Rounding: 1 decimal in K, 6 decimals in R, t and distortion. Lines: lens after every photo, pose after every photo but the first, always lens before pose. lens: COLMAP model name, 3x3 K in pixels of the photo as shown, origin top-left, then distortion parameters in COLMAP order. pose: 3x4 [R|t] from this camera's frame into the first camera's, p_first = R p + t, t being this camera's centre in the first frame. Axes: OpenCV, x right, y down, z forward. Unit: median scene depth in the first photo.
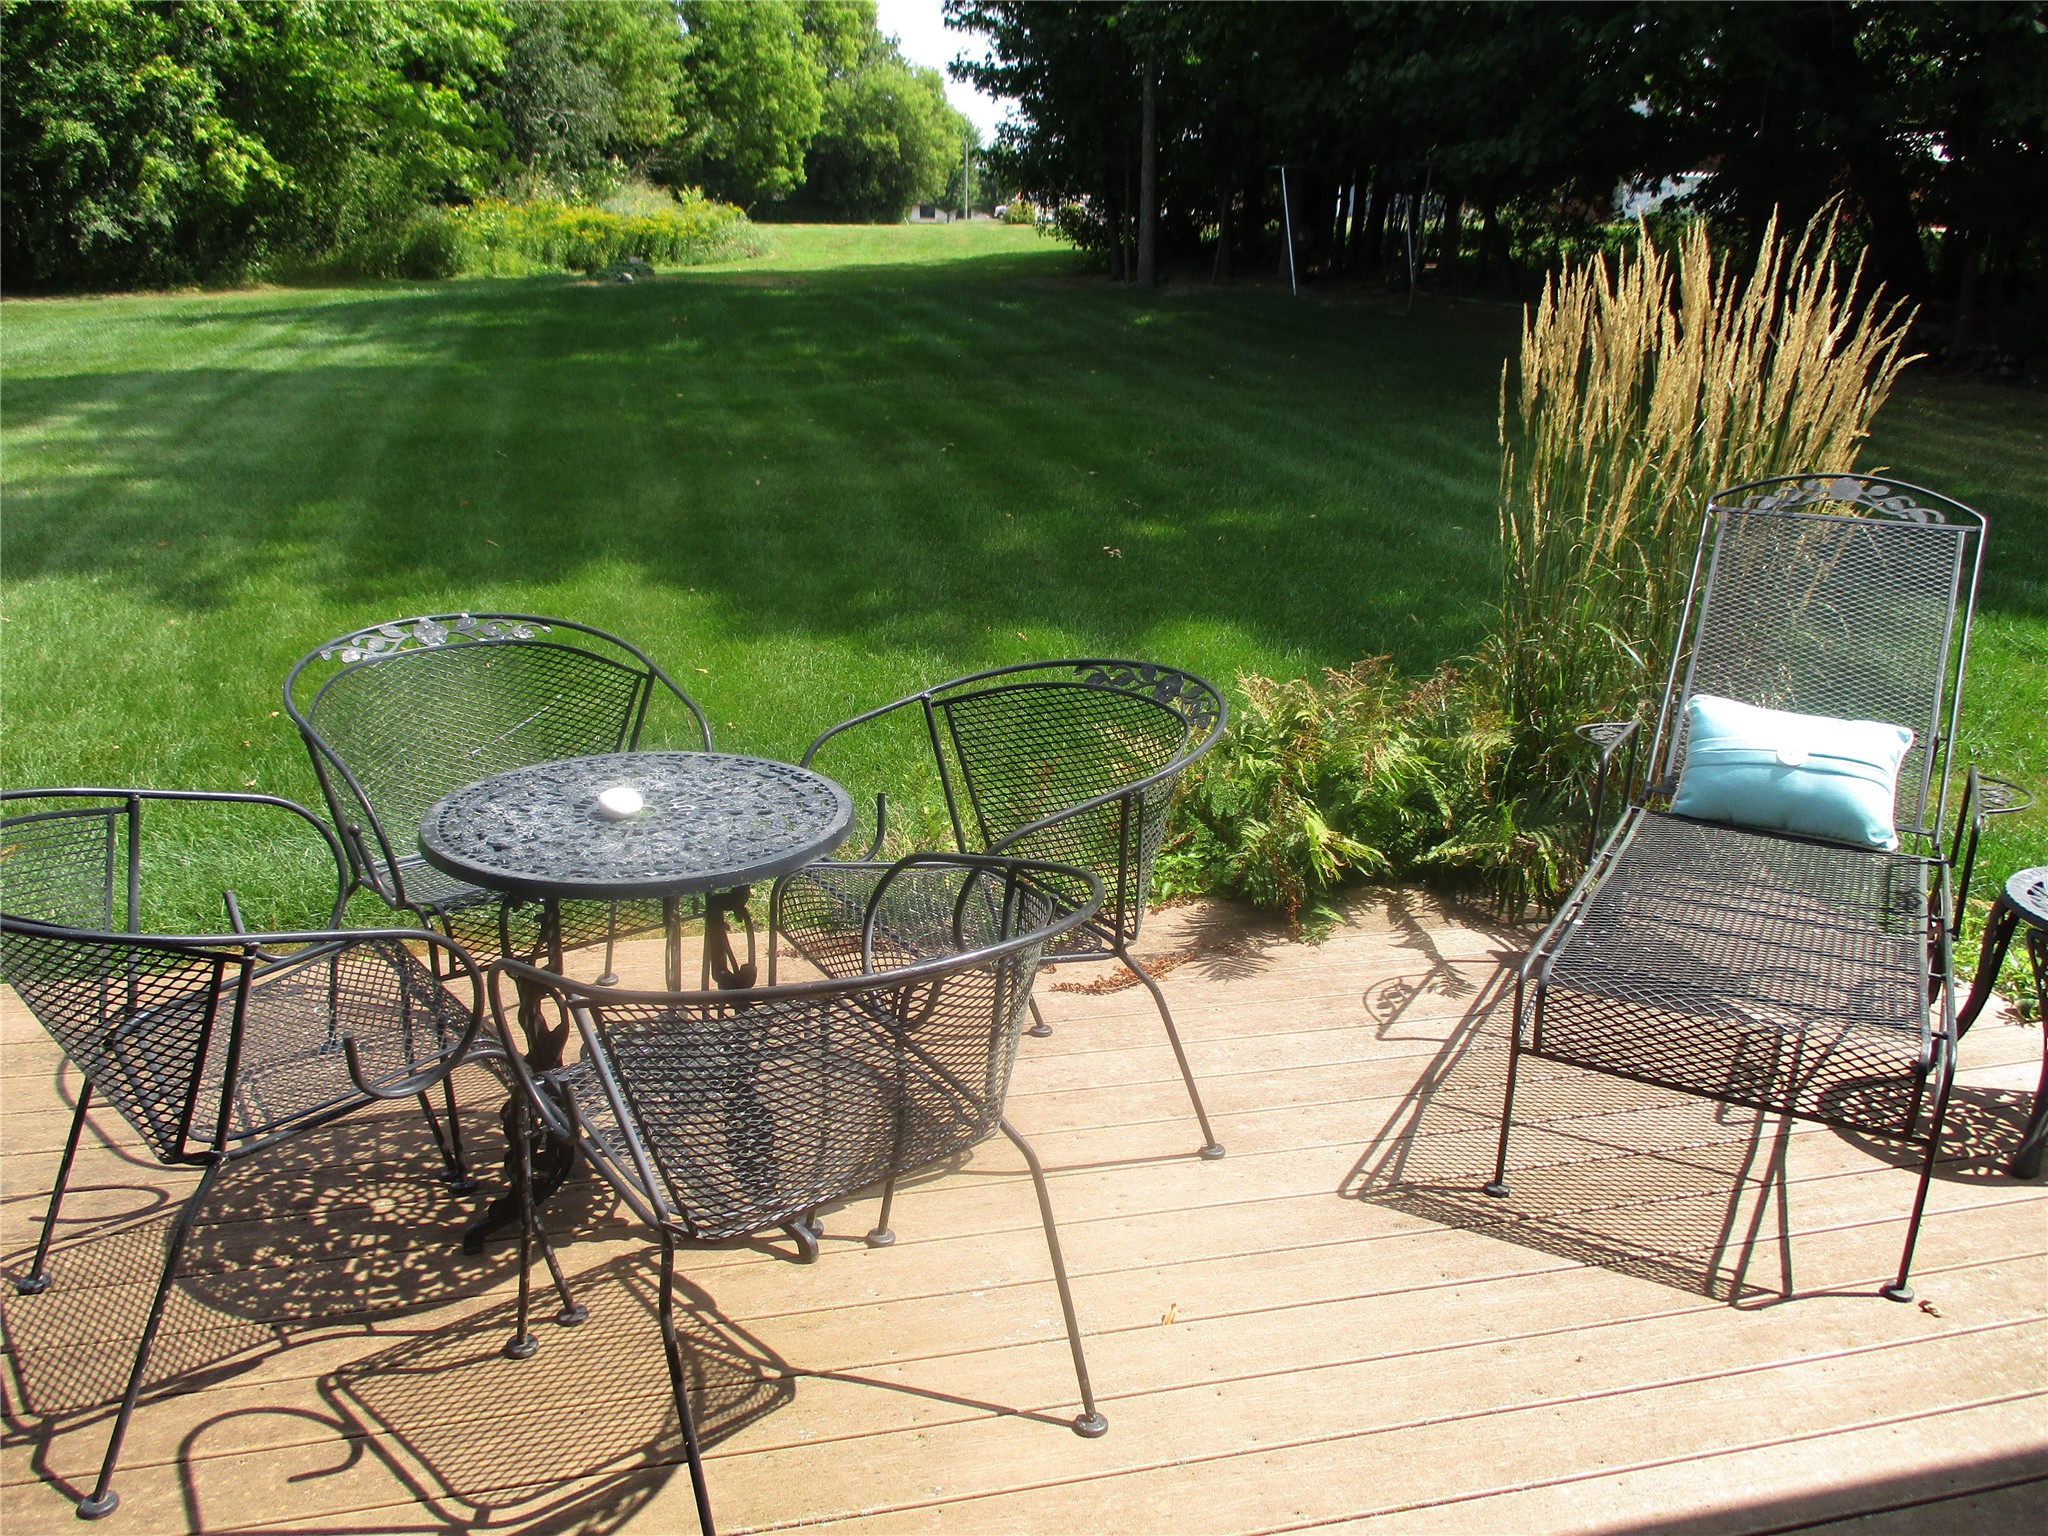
lens RADIAL K [[1682.8, 0, 1019.1], [0, 1682.8, 767.7], [0, 0, 1]] dist [-0.034621, 0.010771]
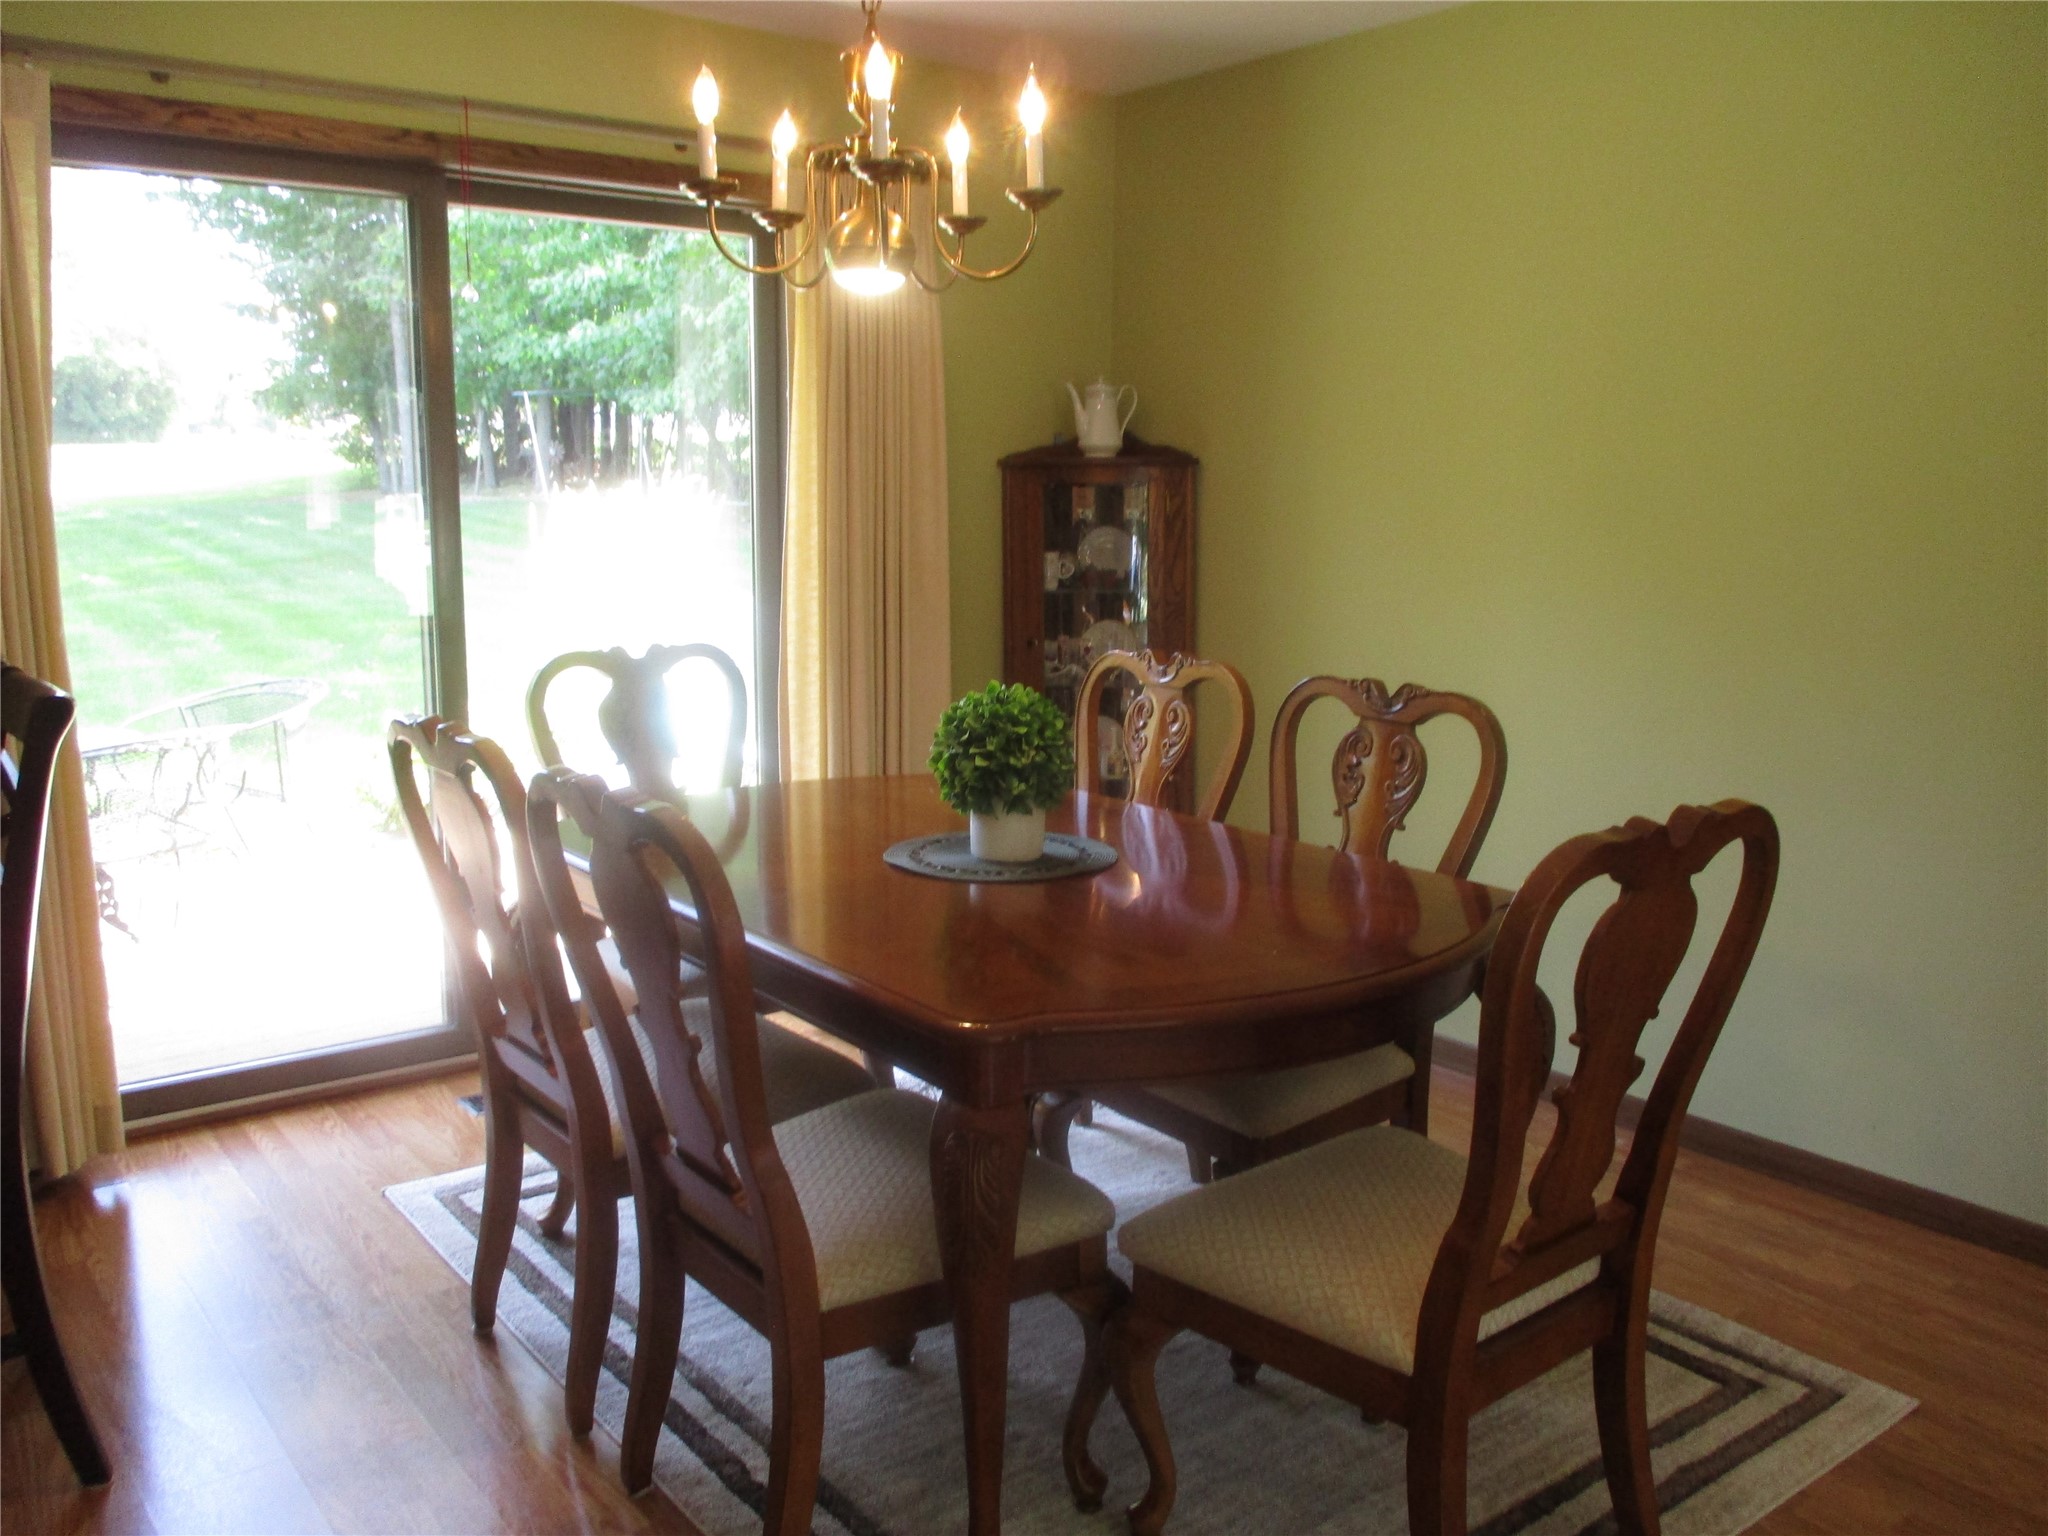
lens RADIAL K [[1682.8, 0, 1023.3], [0, 1682.8, 771.2], [0, 0, 1]] dist [-0.034621, 0.010771]
pose [[0.920879, -0.087411, 0.379923, 0.023711], [0.129921, 0.987640, -0.087679, 0.075096], [-0.367563, 0.130101, 0.920853, -0.267920]]
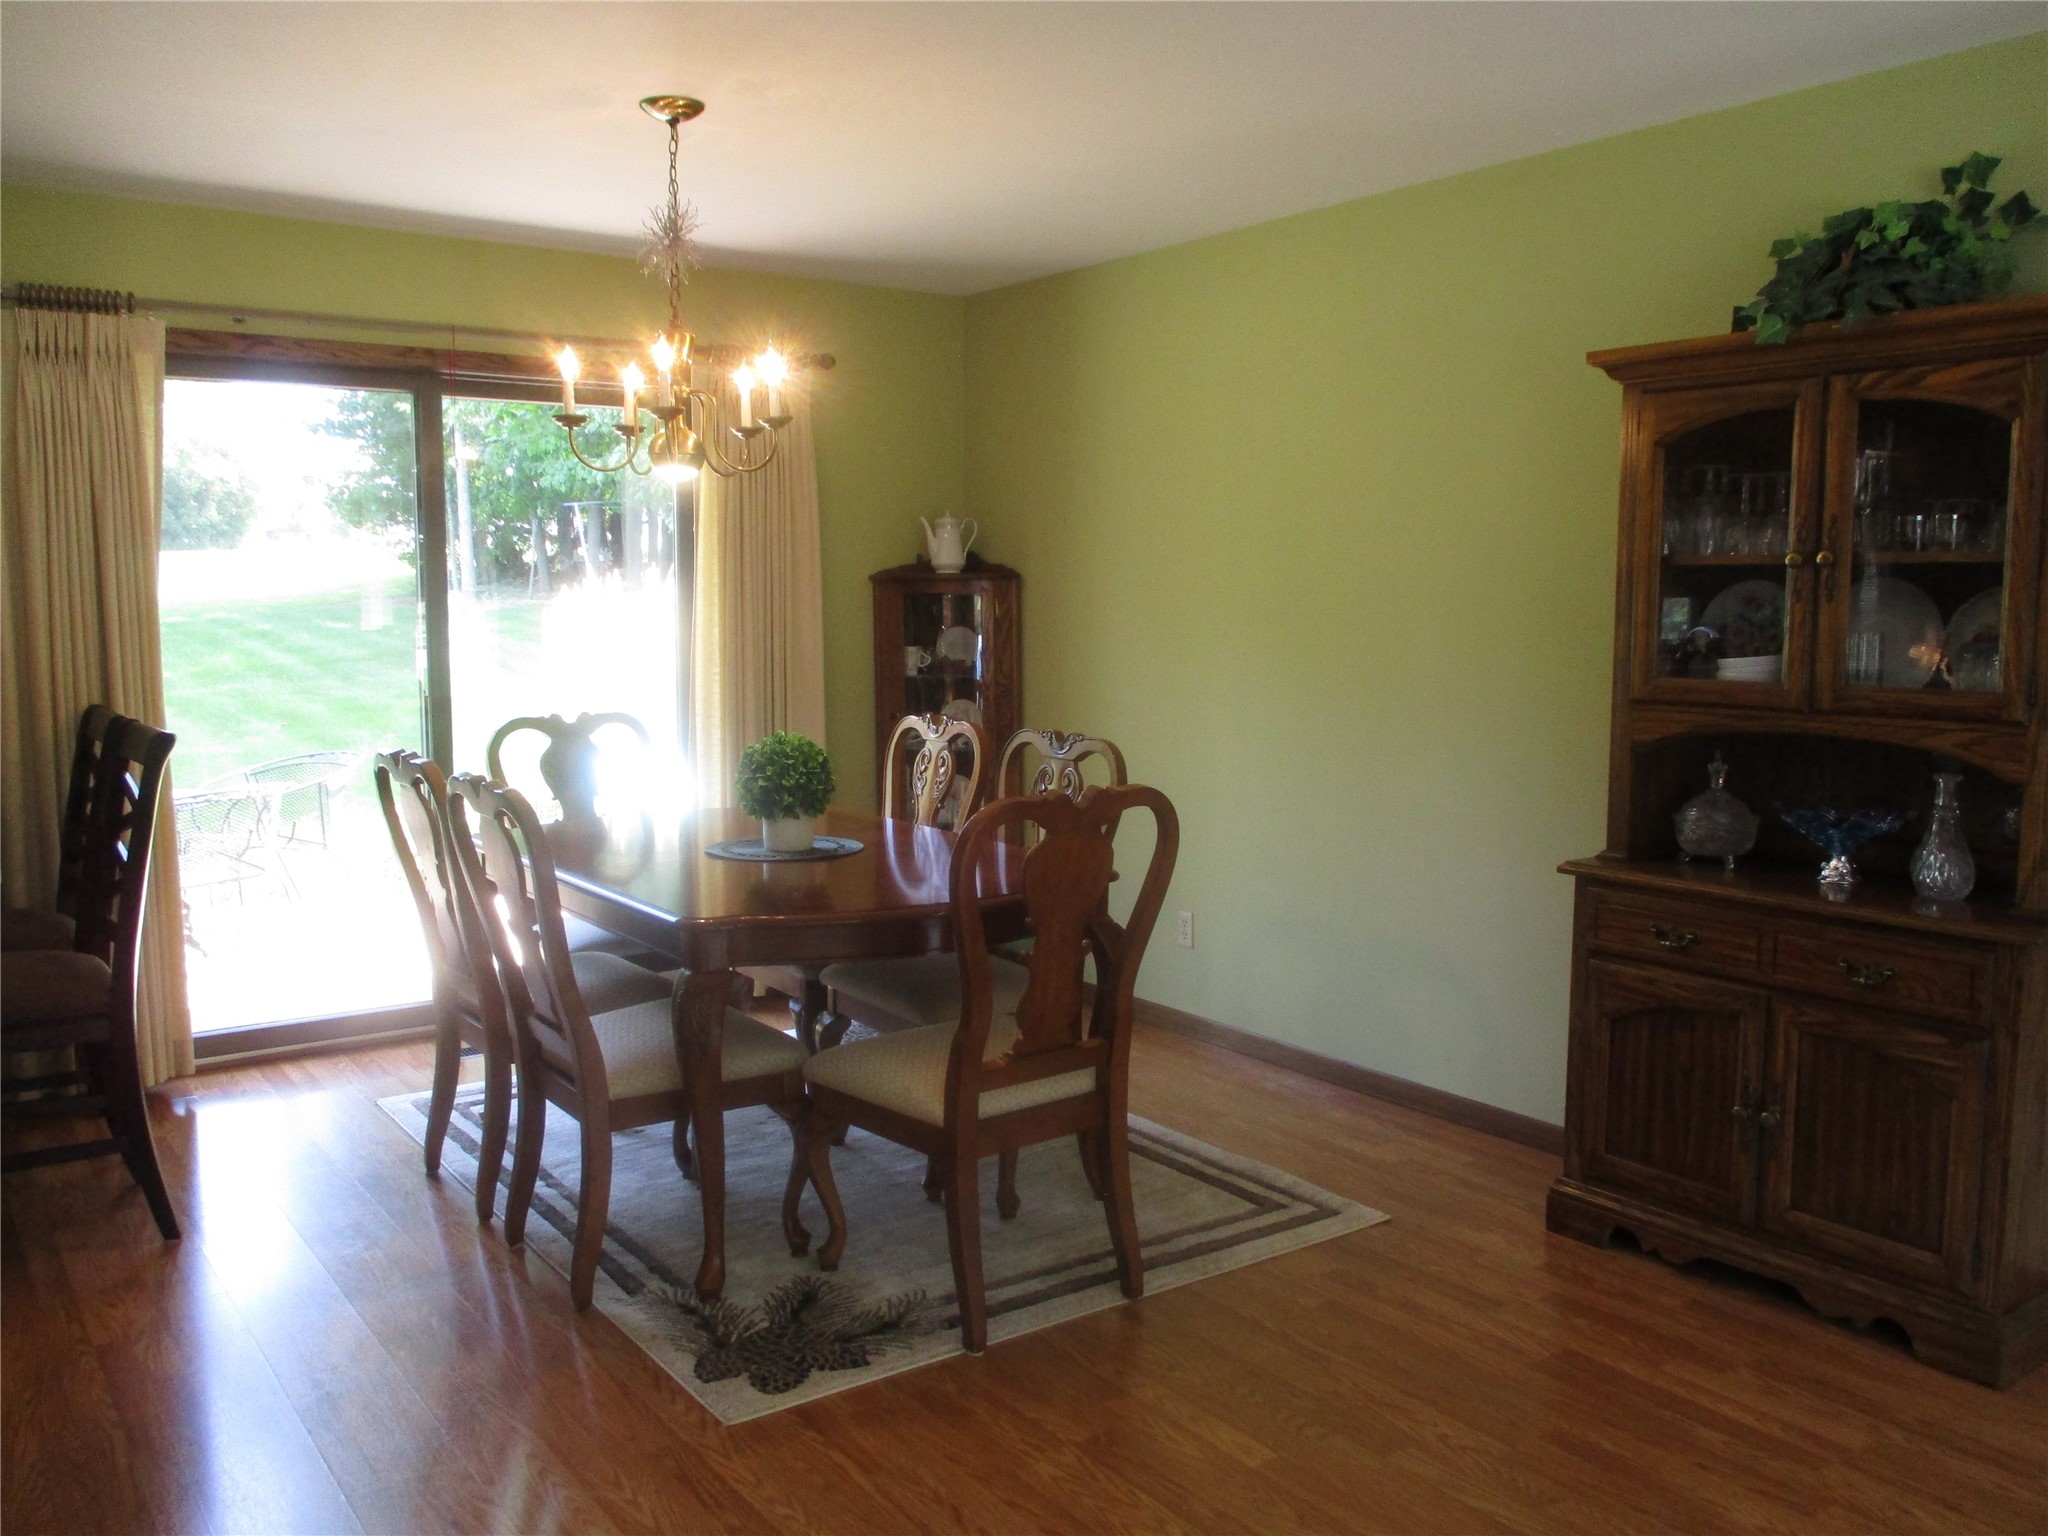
lens RADIAL K [[1682.8, 0, 1024.6], [0, 1682.8, 771.1], [0, 0, 1]] dist [-0.034621, 0.010771]
pose [[0.933410, -0.066421, 0.352609, 0.032861], [0.126394, 0.980594, -0.149869, 0.104301], [-0.335812, 0.184457, 0.923692, -0.374183]]
